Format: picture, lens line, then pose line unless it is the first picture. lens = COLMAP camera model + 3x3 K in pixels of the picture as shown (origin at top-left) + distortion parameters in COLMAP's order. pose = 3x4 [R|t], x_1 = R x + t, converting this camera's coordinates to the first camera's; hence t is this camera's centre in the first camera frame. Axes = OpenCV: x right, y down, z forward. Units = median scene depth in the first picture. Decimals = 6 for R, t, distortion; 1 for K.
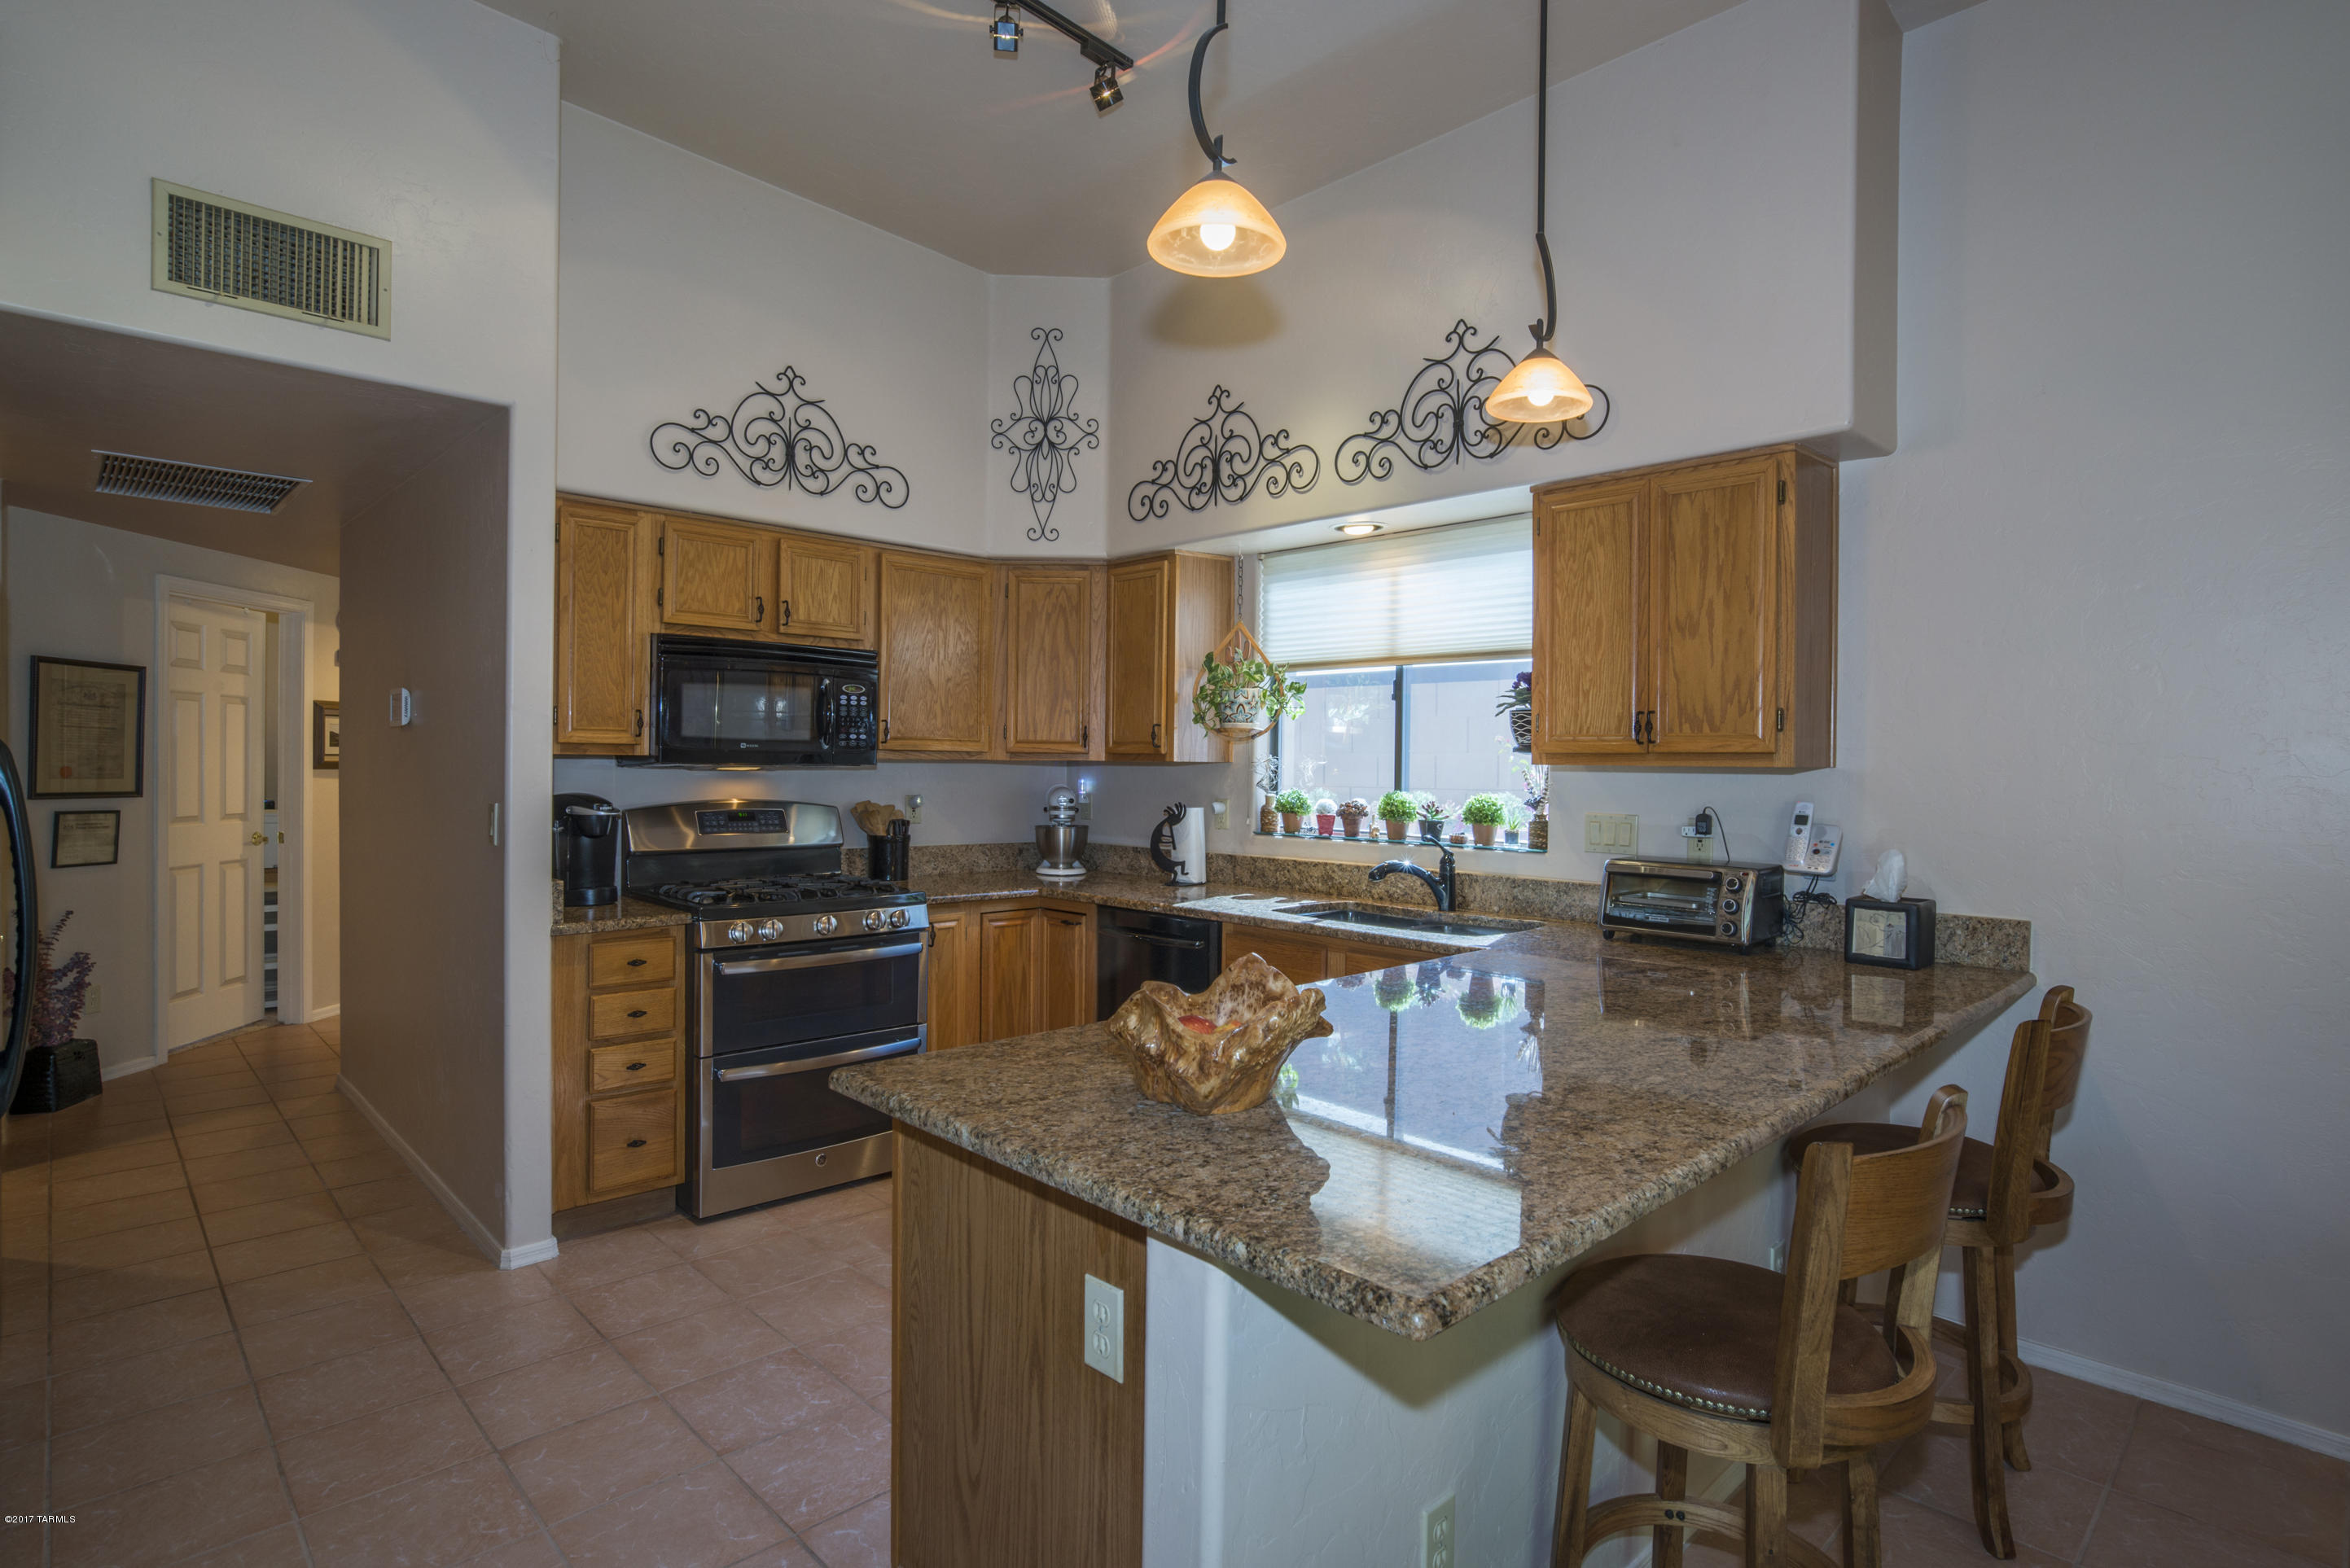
lens RADIAL K [[1109.0, 0, 1153.4], [0, 1109.0, 796.3], [0, 0, 1]] dist [-0.024190, 0.003439]
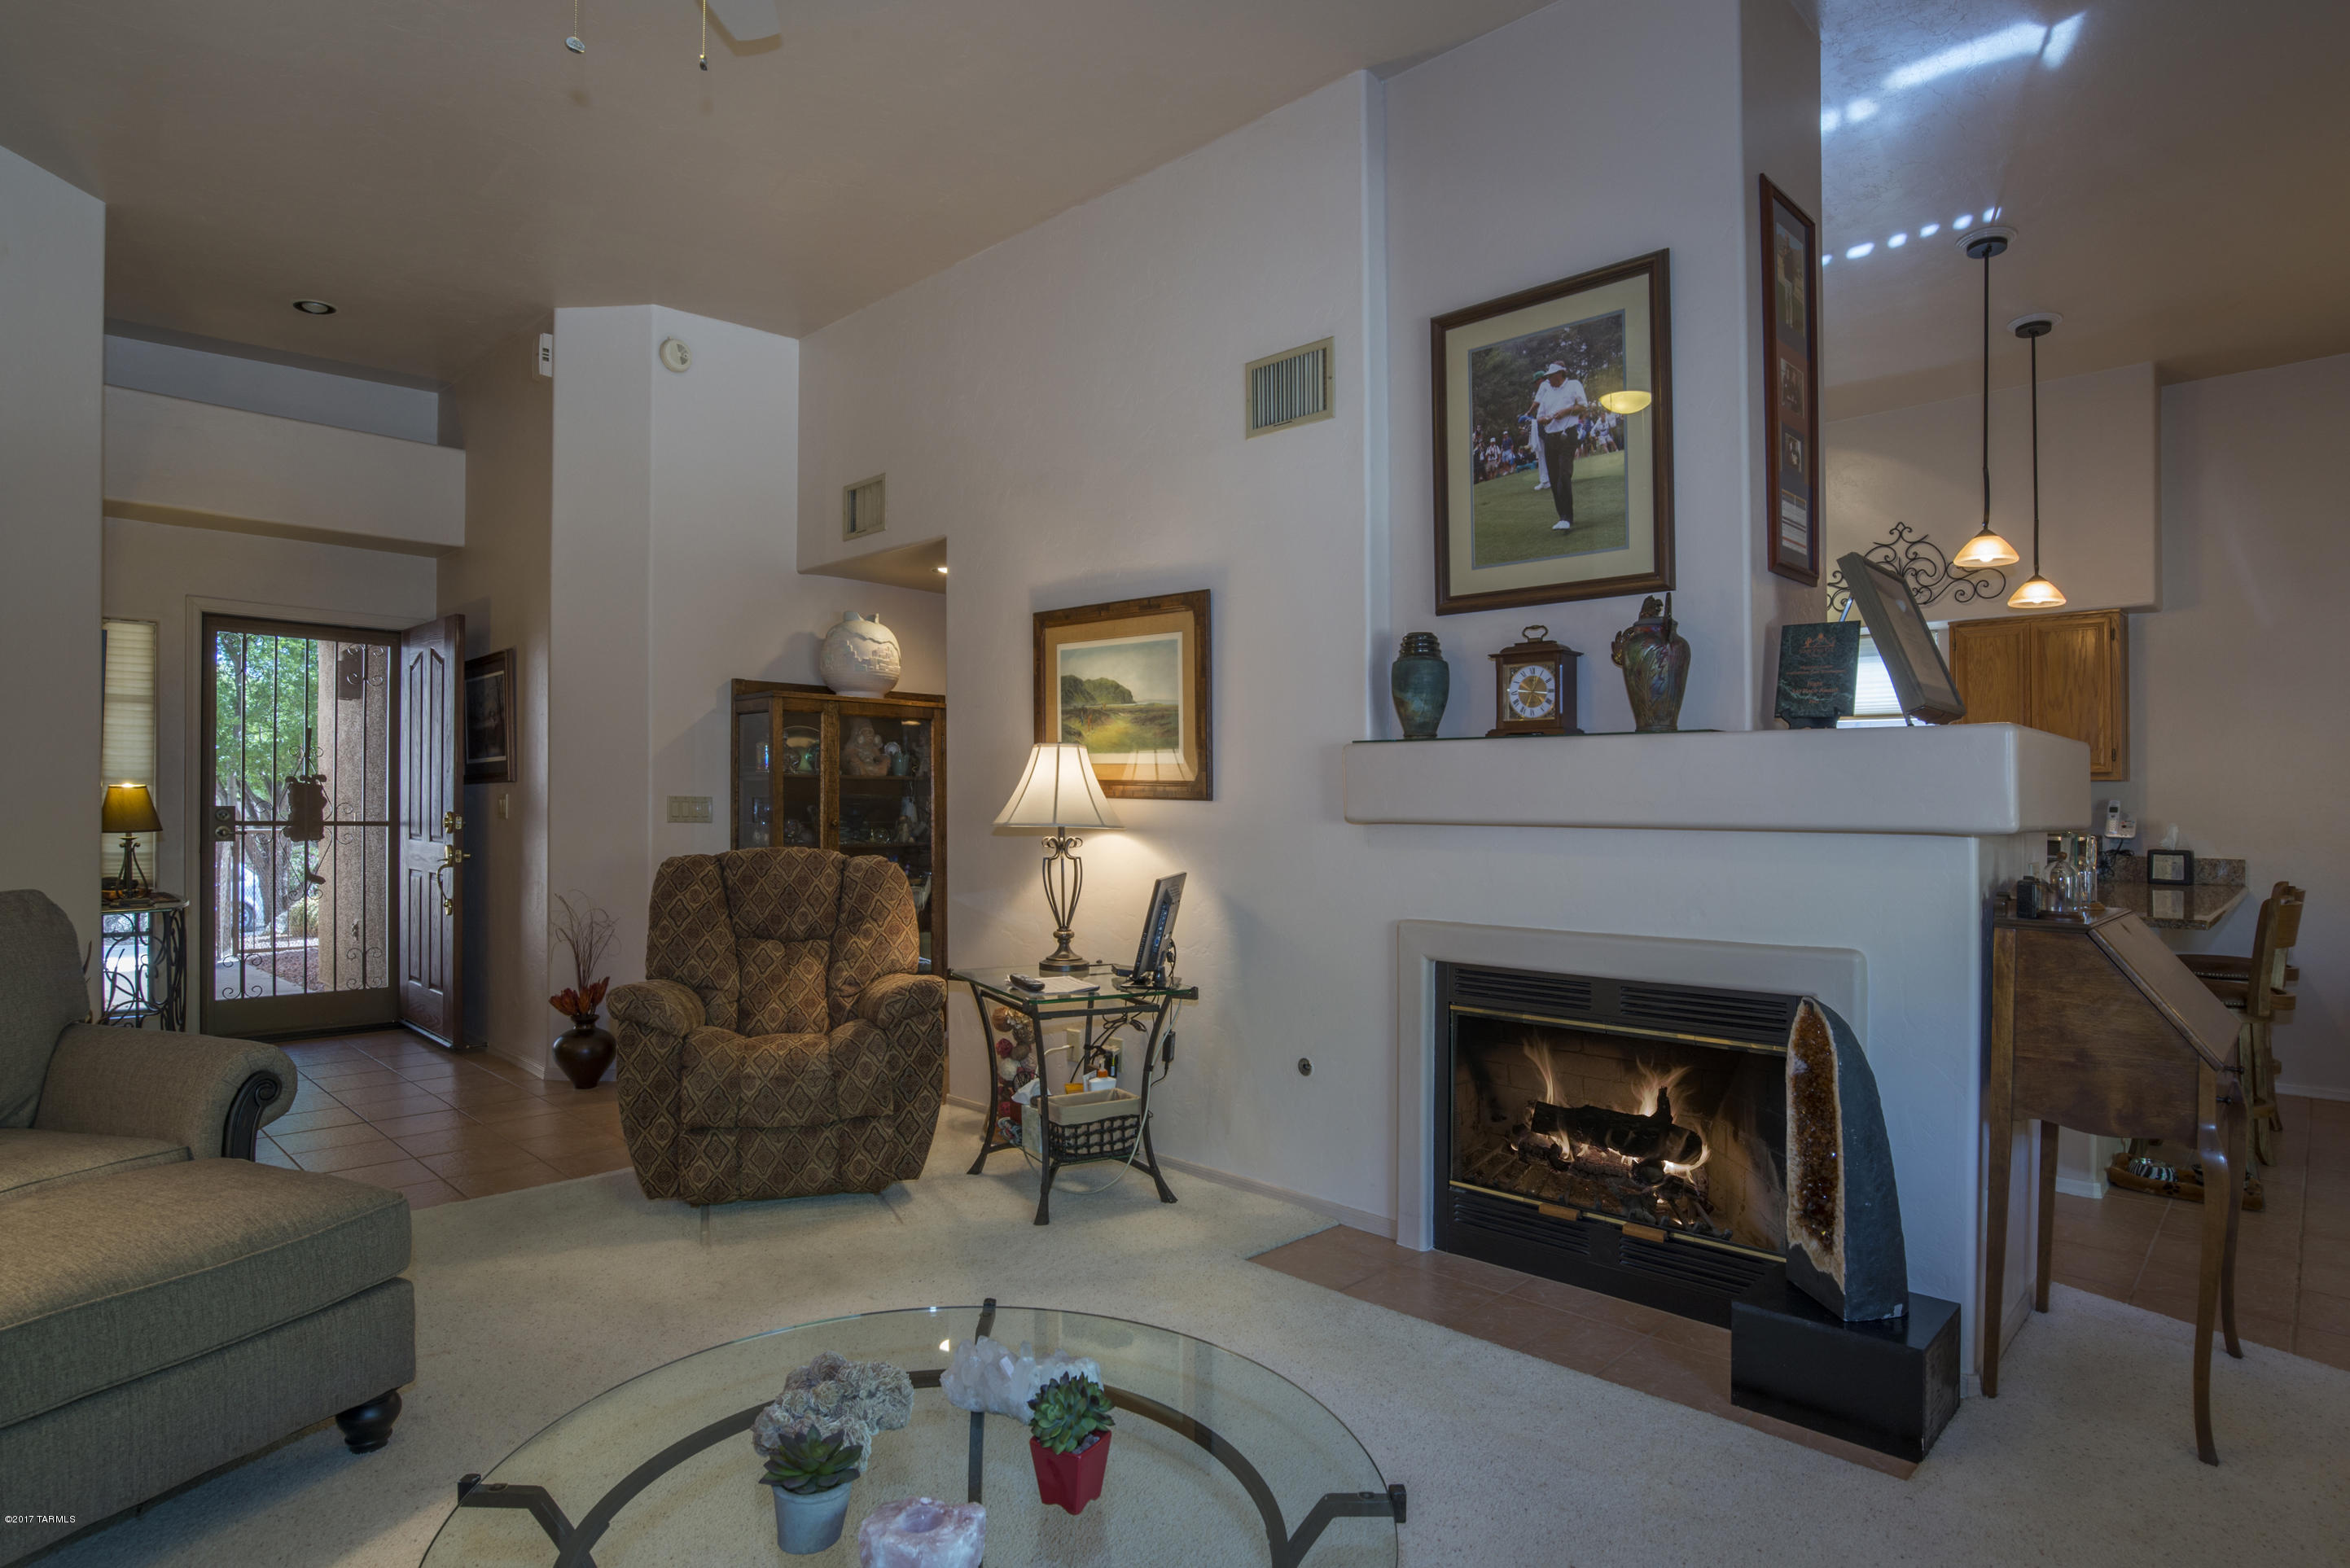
lens RADIAL K [[1179.6, 0, 1152.5], [0, 1179.6, 791.2], [0, 0, 1]] dist [-0.033156, 0.006579]
pose [[0.997702, -0.007108, 0.067388, -0.930908], [0.009406, 0.999383, -0.033838, 0.034409], [-0.067106, 0.034394, 0.997153, -0.661914]]
